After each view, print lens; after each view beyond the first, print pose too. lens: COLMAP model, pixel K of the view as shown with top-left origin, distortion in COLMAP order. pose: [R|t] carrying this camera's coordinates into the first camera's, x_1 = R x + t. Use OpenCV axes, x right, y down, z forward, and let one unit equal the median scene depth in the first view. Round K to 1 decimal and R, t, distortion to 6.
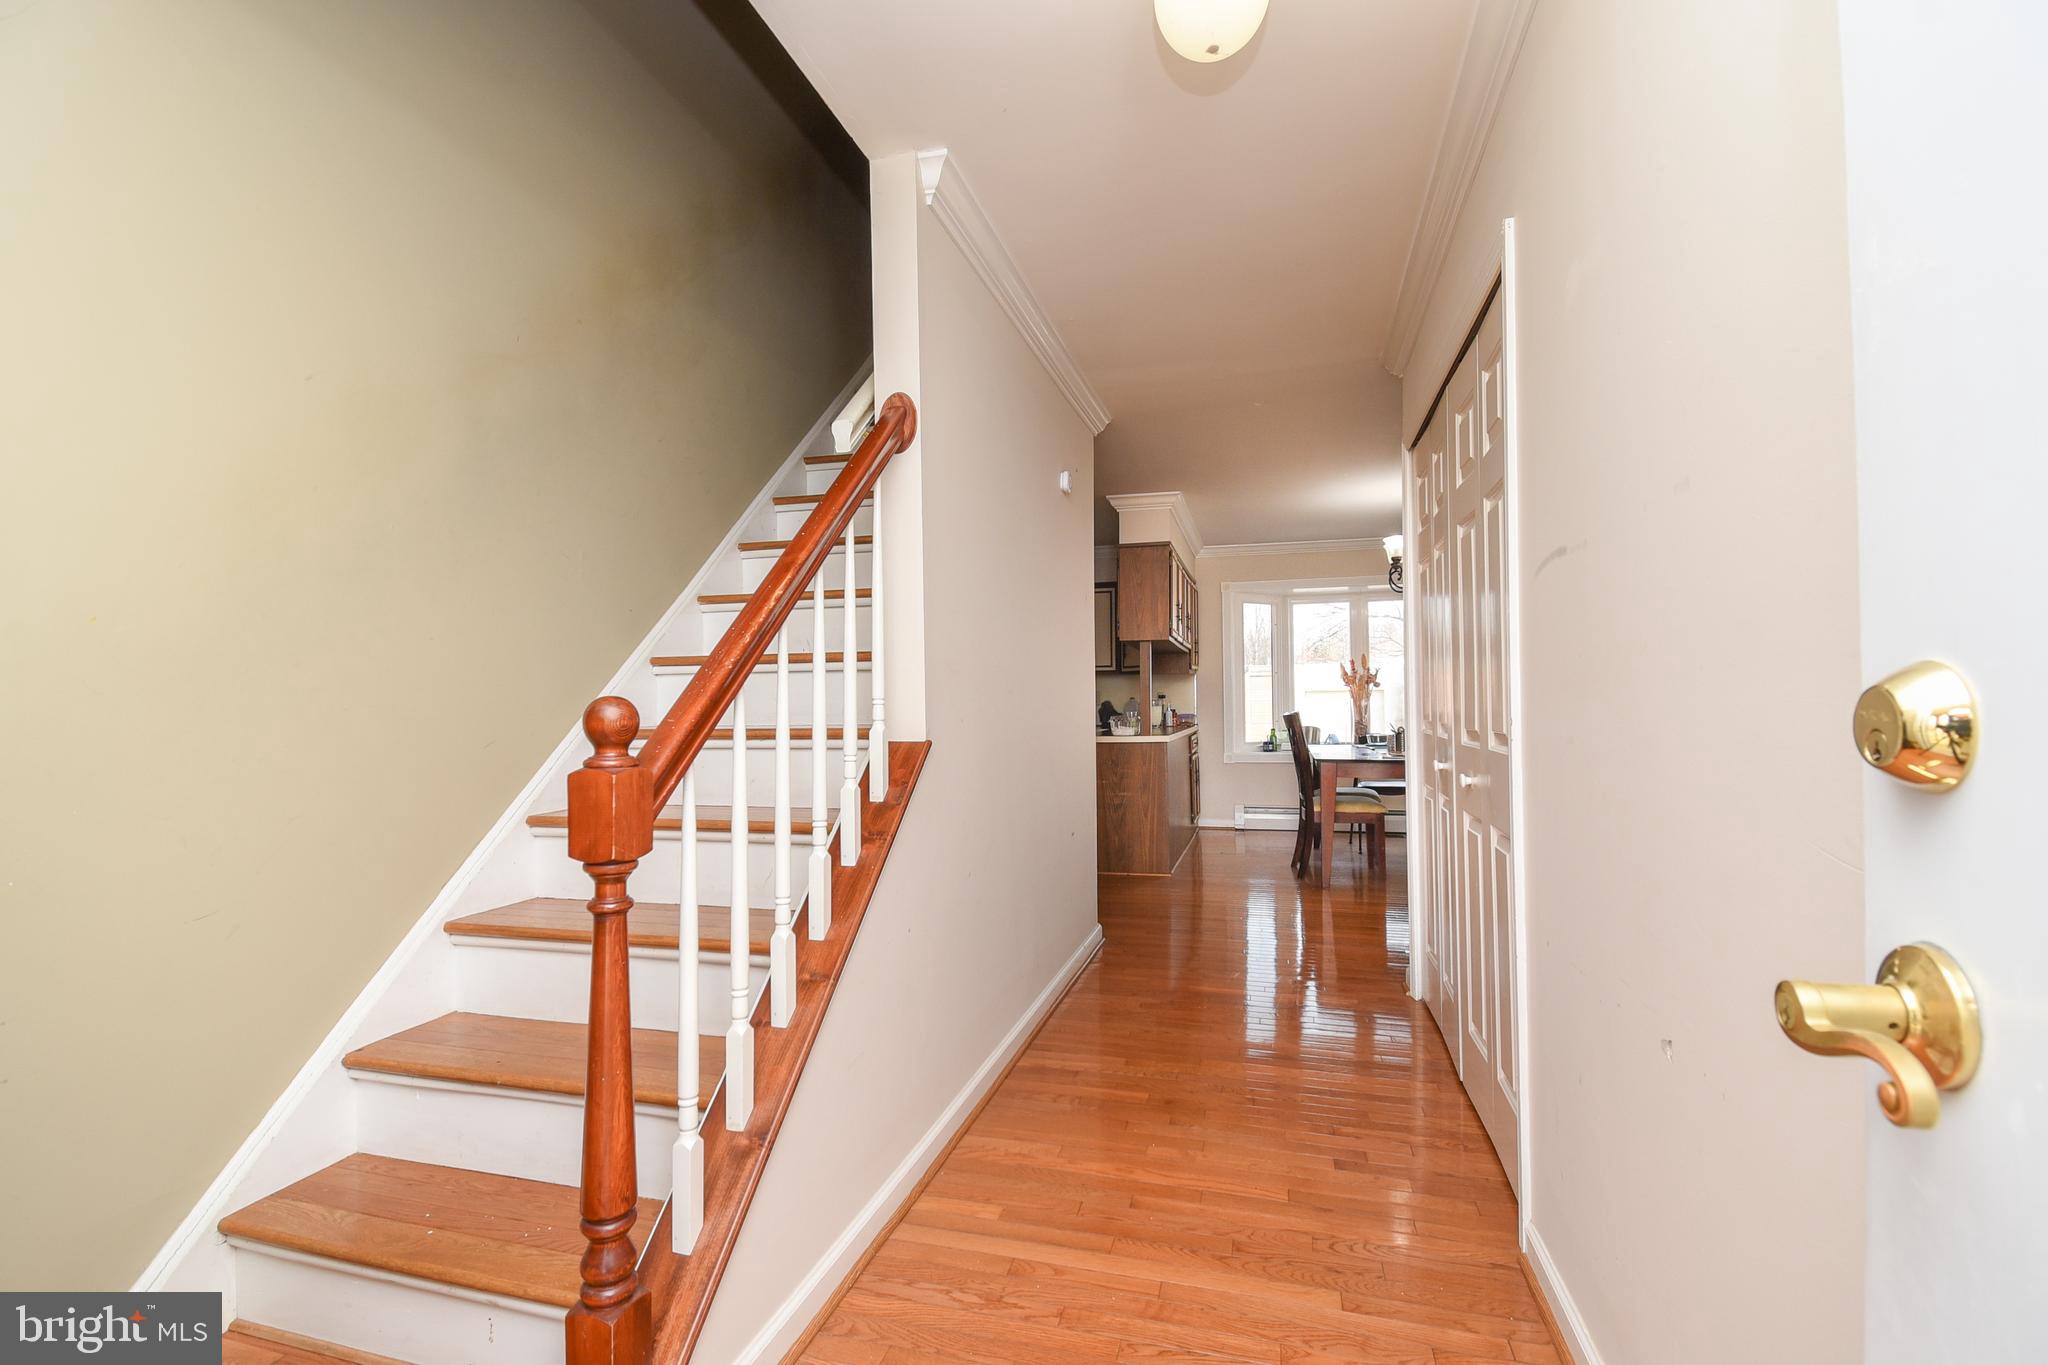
lens RADIAL K [[909.5, 0, 1027.8], [0, 909.5, 689.6], [0, 0, 1]] dist [-0.002008, -0.002820]
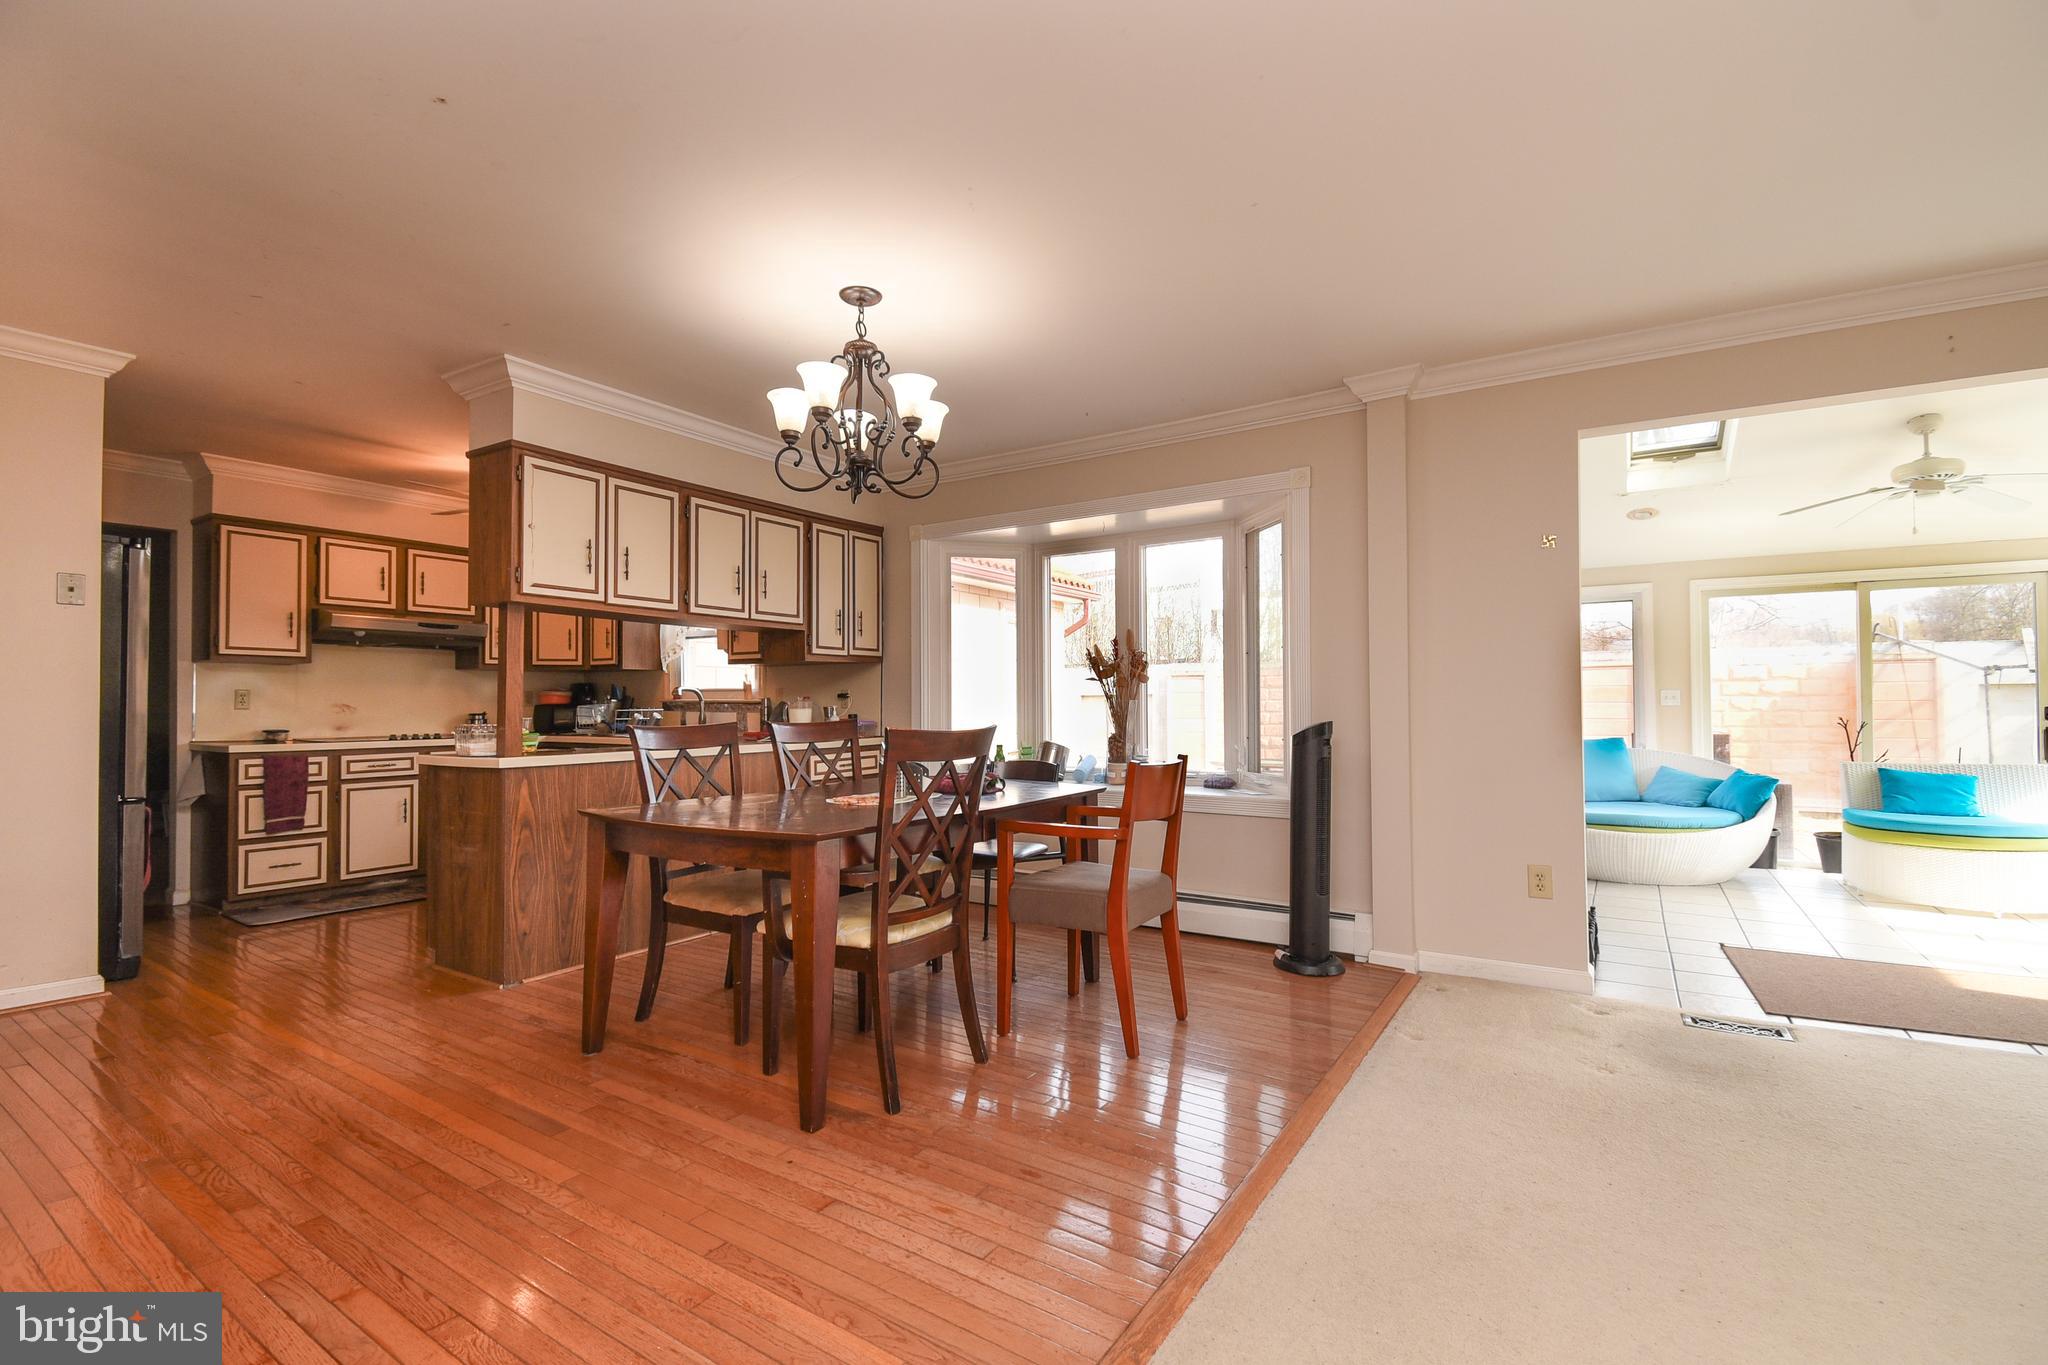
lens RADIAL K [[909.5, 0, 1046.5], [0, 909.5, 688.4], [0, 0, 1]] dist [-0.002008, -0.002820]
pose [[0.955805, 0.001002, -0.294001, 0.498951], [-0.002536, 0.999985, -0.004838, 0.004994], [0.293991, 0.005370, 0.955793, 0.391193]]
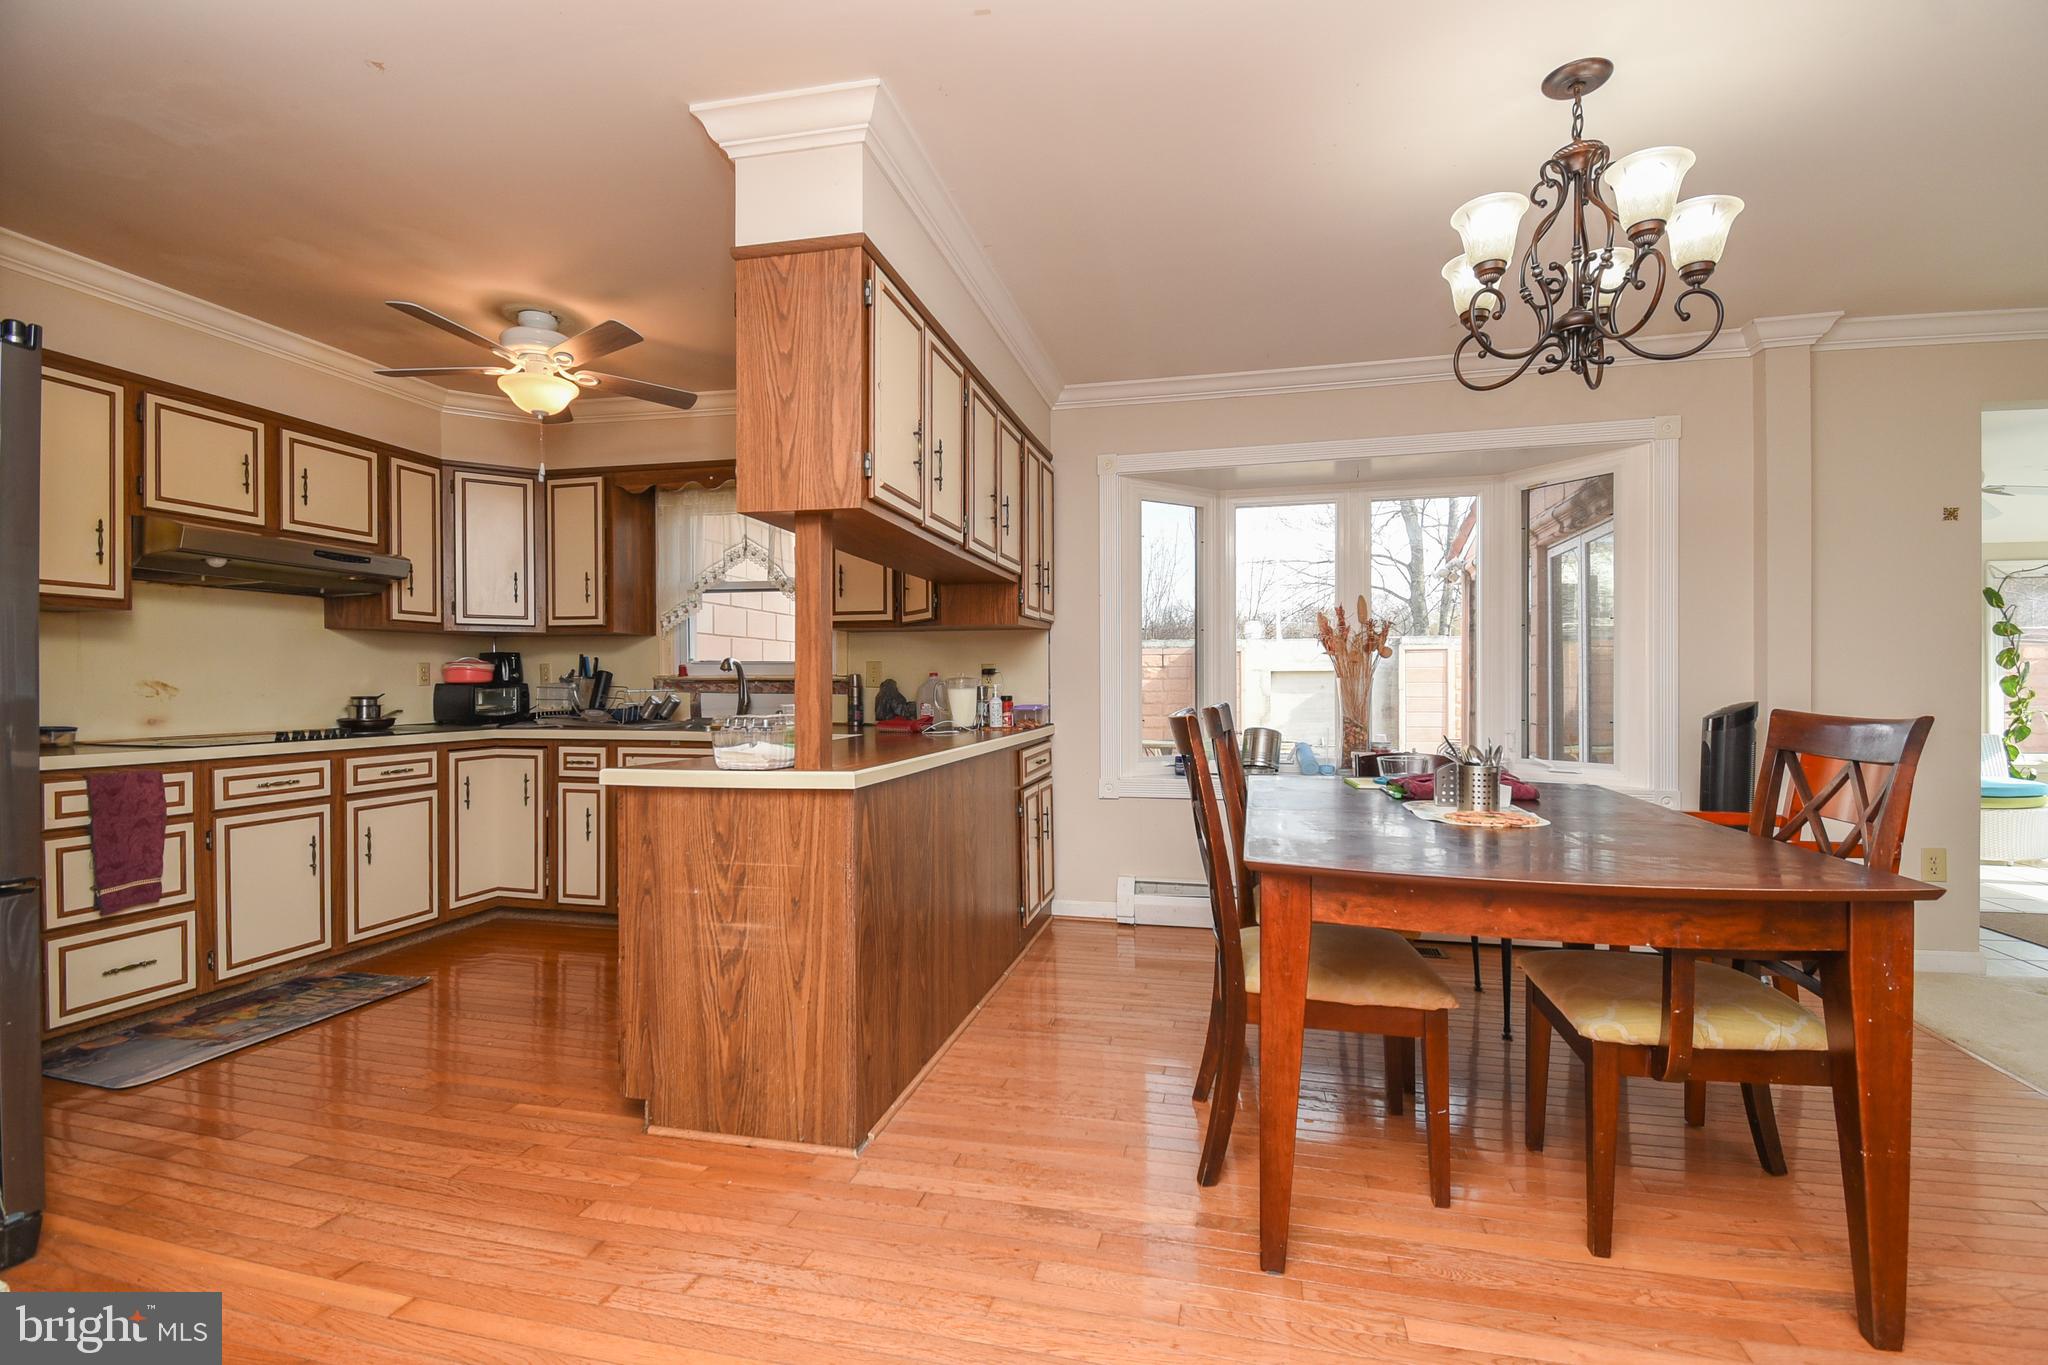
lens RADIAL K [[909.5, 0, 1020.2], [0, 909.5, 688.6], [0, 0, 1]] dist [-0.002008, -0.002820]
pose [[0.999505, 0.006195, 0.030851, 0.153580], [-0.006640, 0.999875, 0.014328, 0.009716], [-0.030758, -0.014526, 0.999421, 0.473507]]
